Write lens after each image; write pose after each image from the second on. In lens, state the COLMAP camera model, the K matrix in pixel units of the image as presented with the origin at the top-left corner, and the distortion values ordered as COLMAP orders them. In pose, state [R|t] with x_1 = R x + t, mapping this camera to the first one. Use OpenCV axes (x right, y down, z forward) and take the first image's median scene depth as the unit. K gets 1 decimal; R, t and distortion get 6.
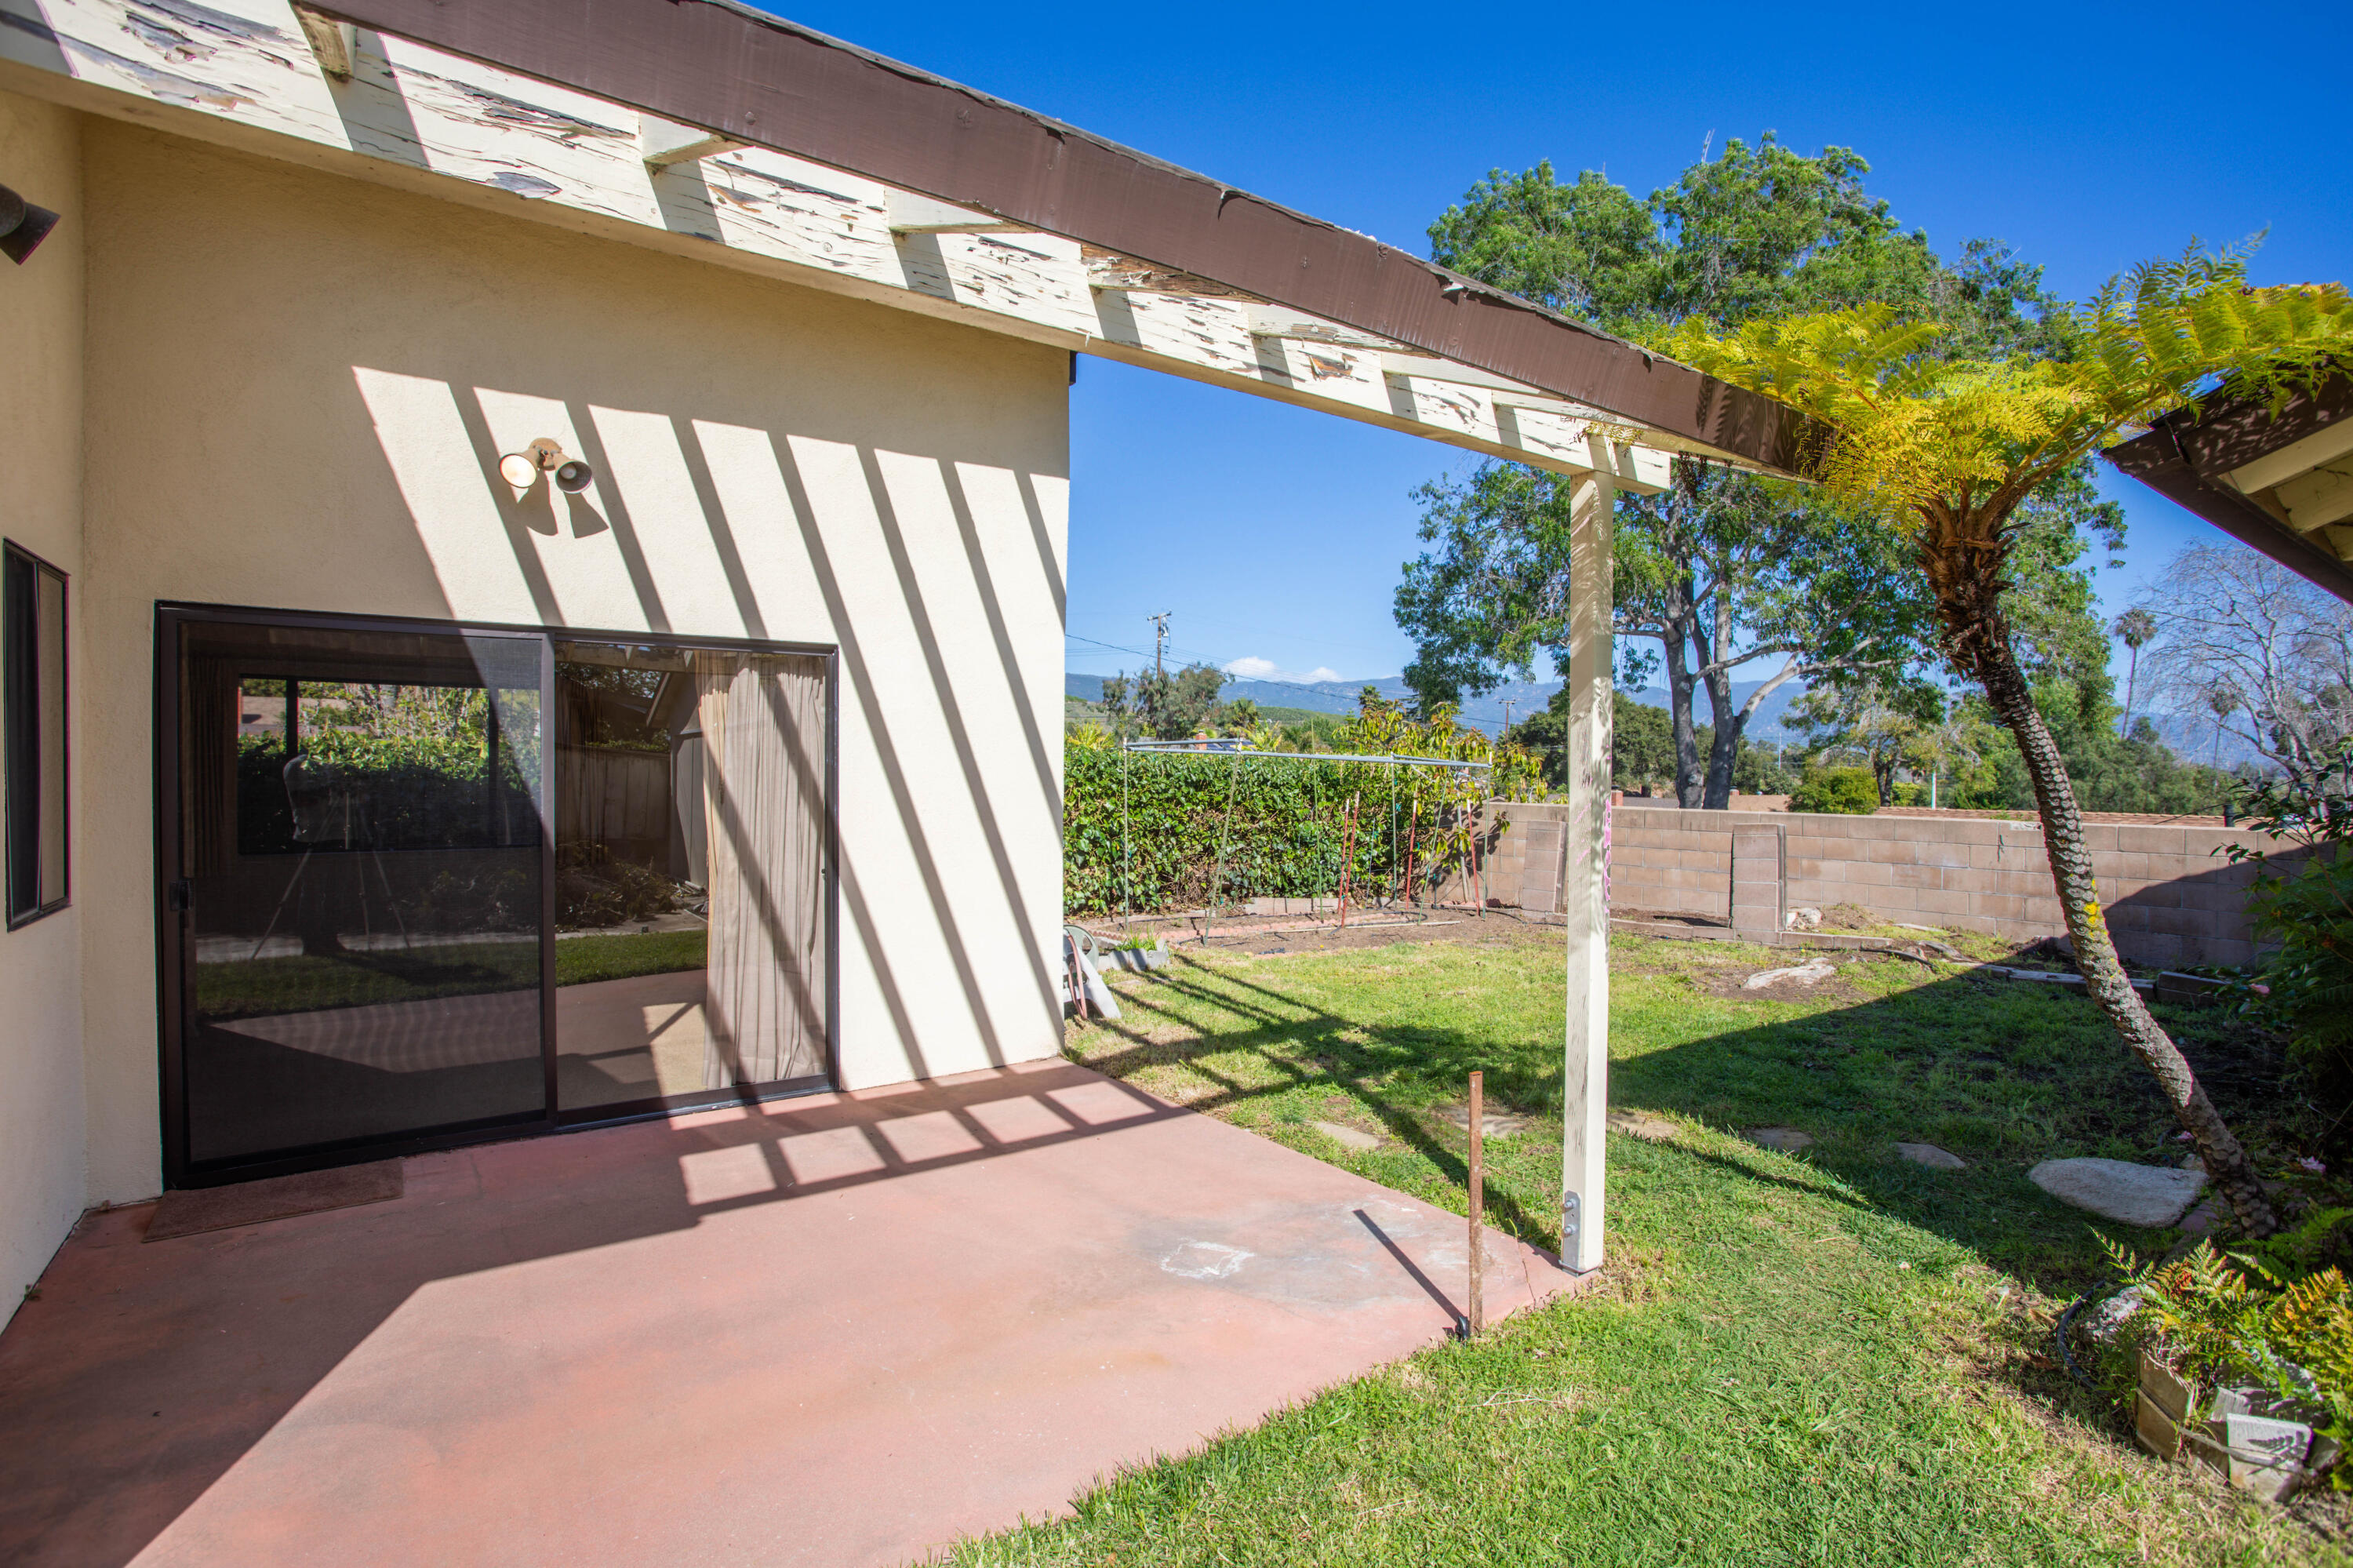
lens RADIAL K [[1159.5, 0, 1174.8], [0, 1159.5, 770.6], [0, 0, 1]] dist [-0.072485, 0.039974]
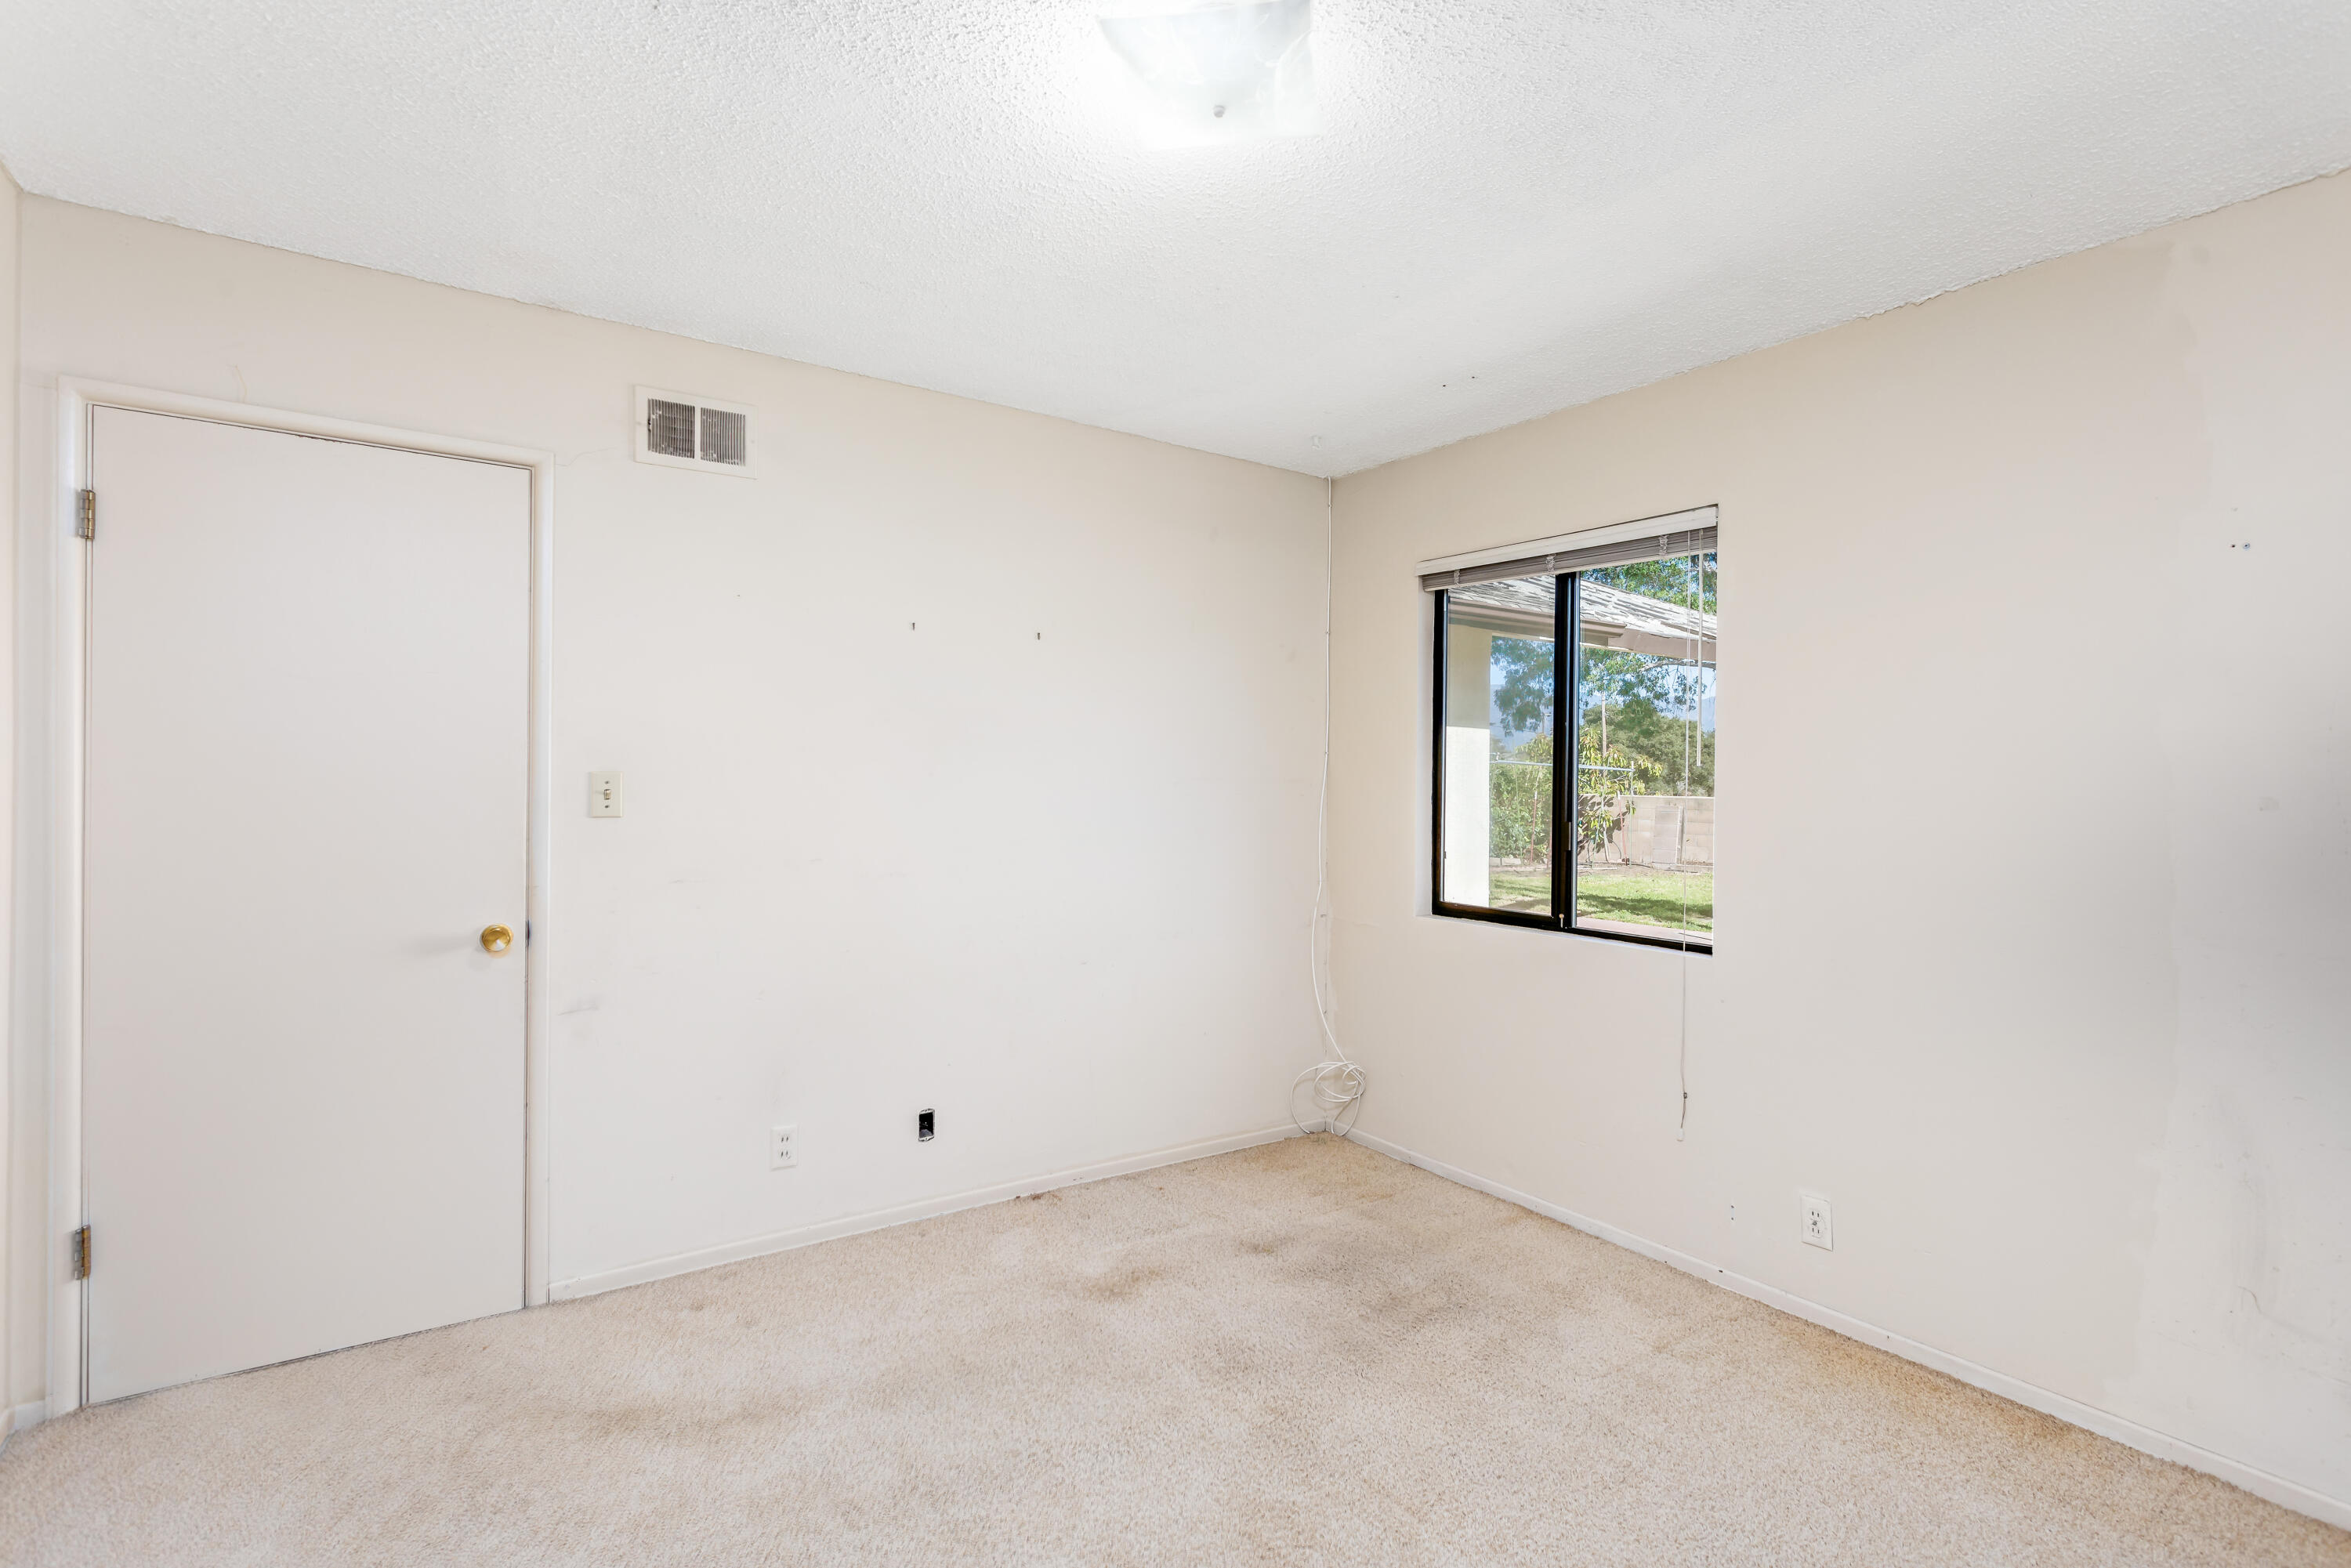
lens RADIAL K [[1169.6, 0, 1172.9], [0, 1169.6, 766.9], [0, 0, 1]] dist [0.024402, 0.000351]
pose [[0.999932, 0.011142, -0.003527, -0.144726], [-0.011164, 0.999918, -0.006287, 0.002525], [0.003457, 0.006326, 0.999974, -0.252593]]
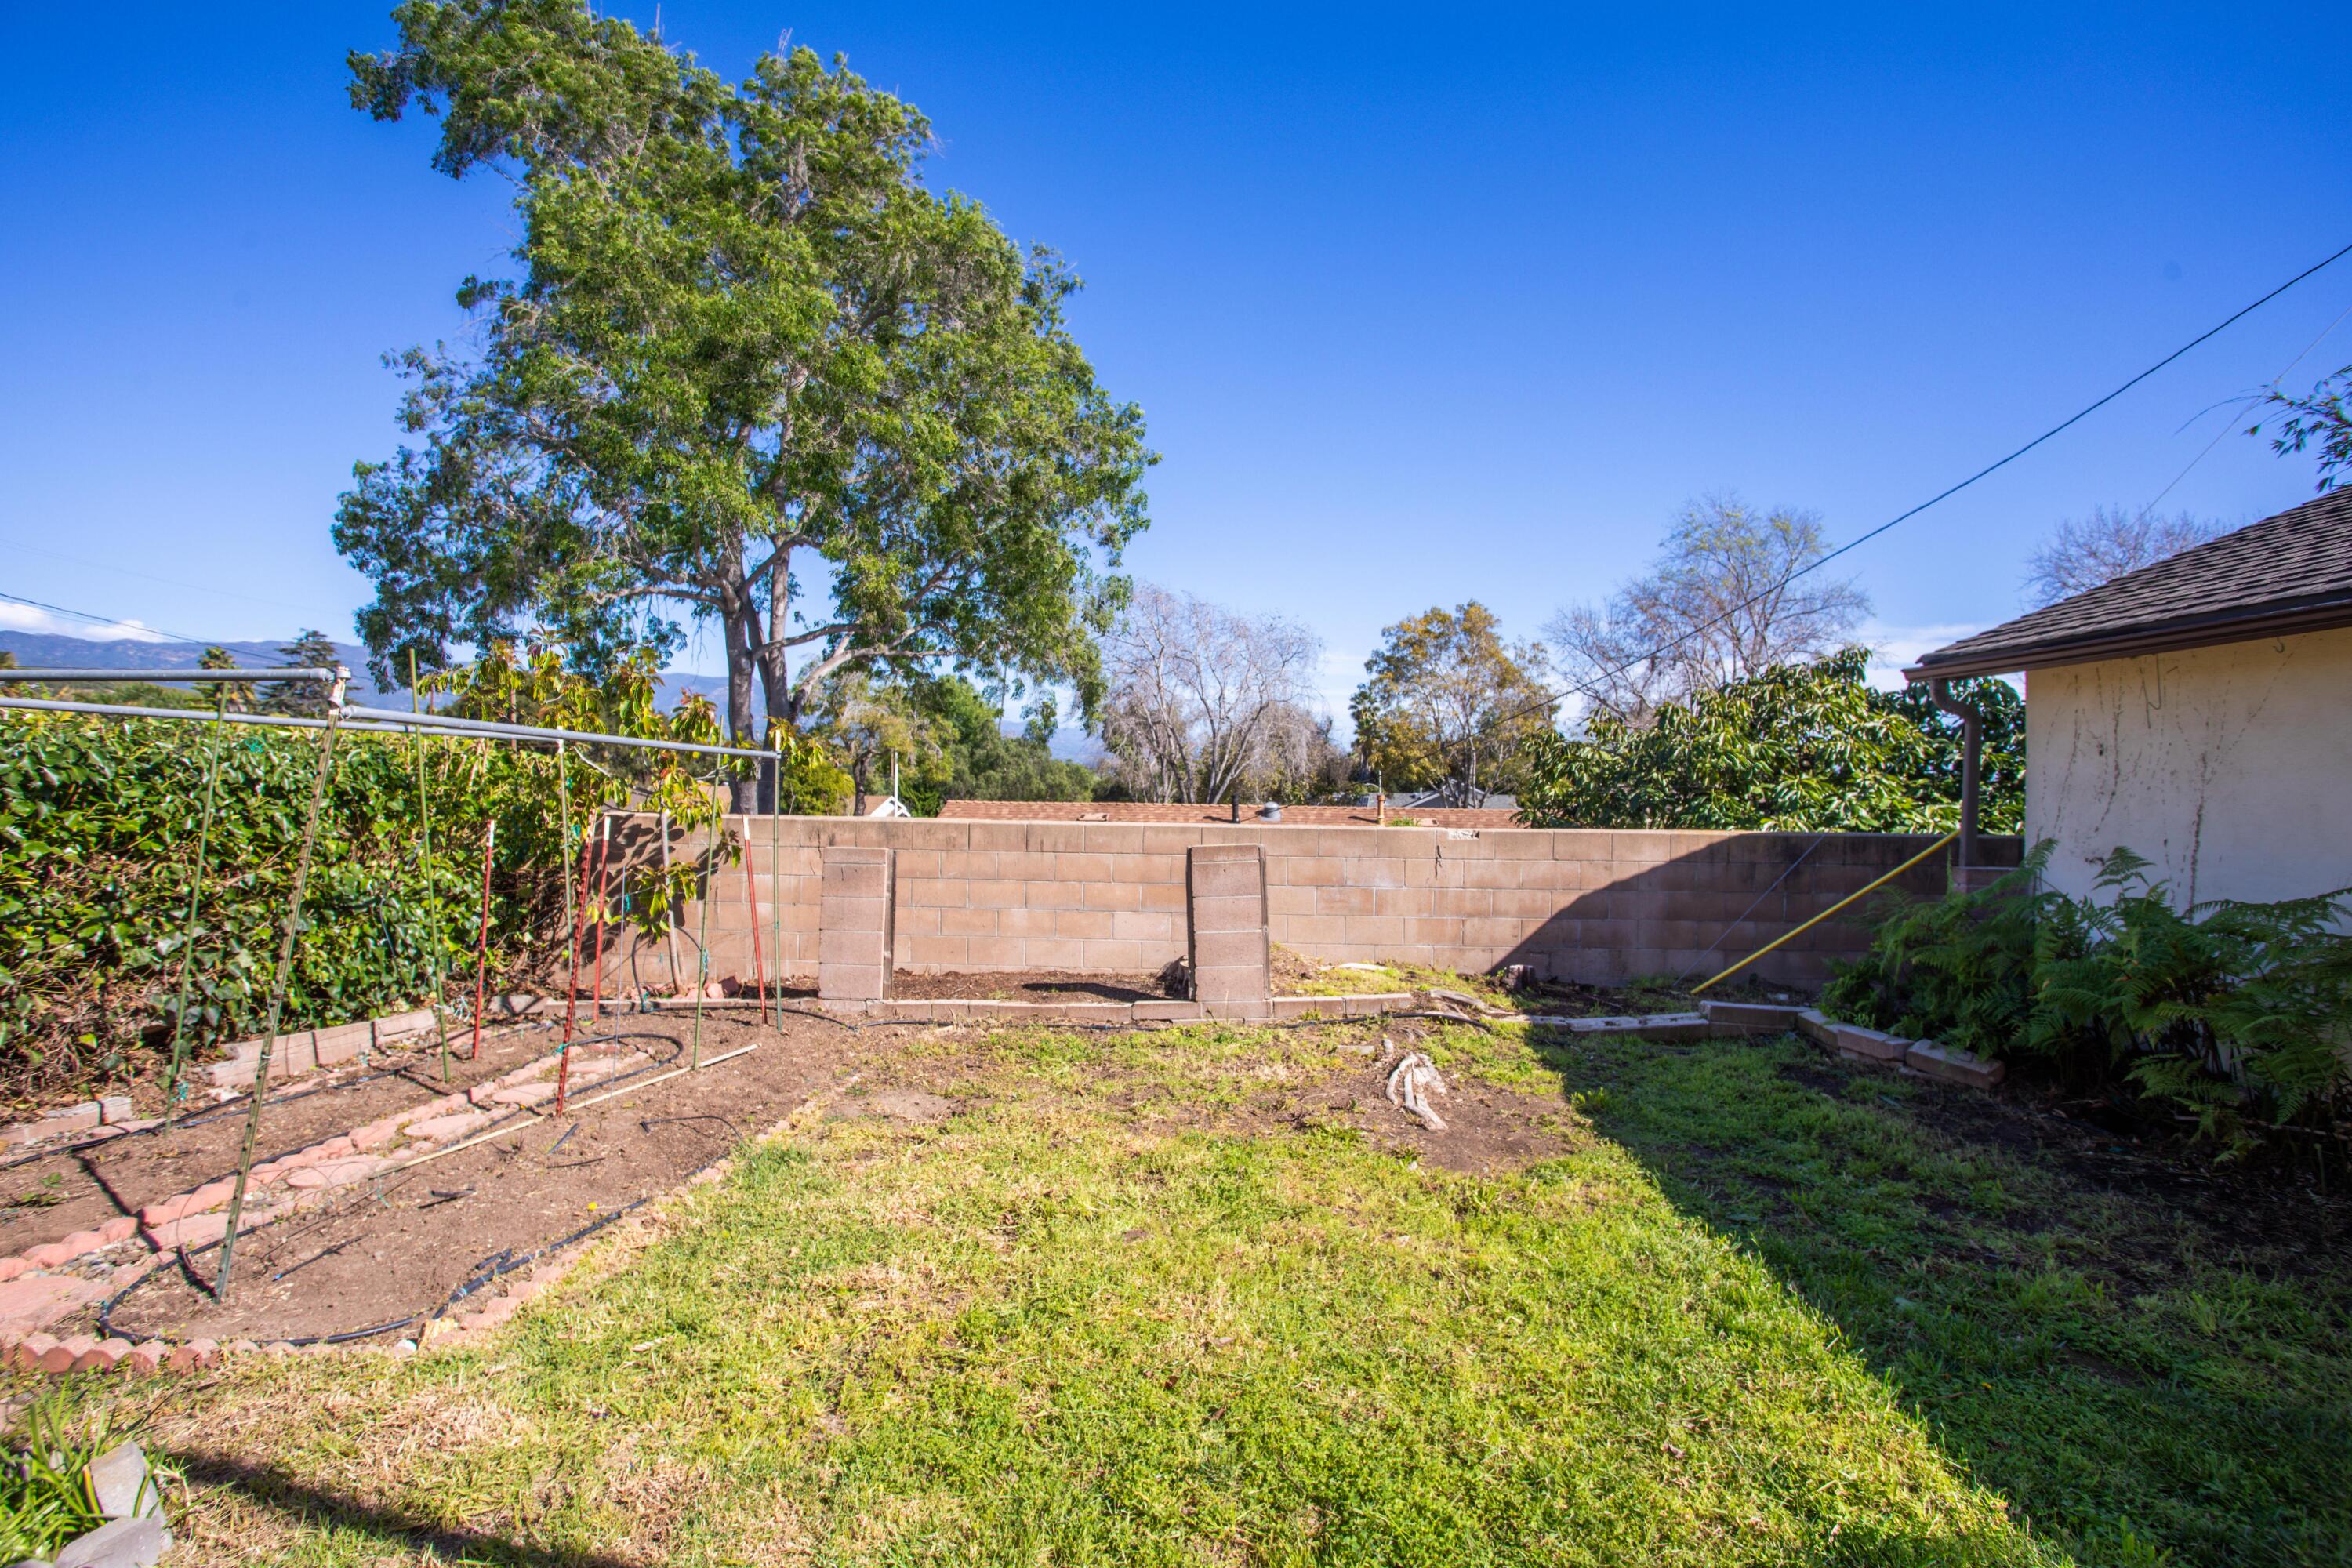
lens RADIAL K [[1149.0, 0, 1168.7], [0, 1149.0, 791.7], [0, 0, 1]] dist [-0.081952, 0.035481]
pose [[0.629711, -0.014067, 0.776702, -0.015265], [-0.007286, 0.999685, 0.024013, -0.000224], [-0.776795, -0.020780, 0.629411, 0.210470]]
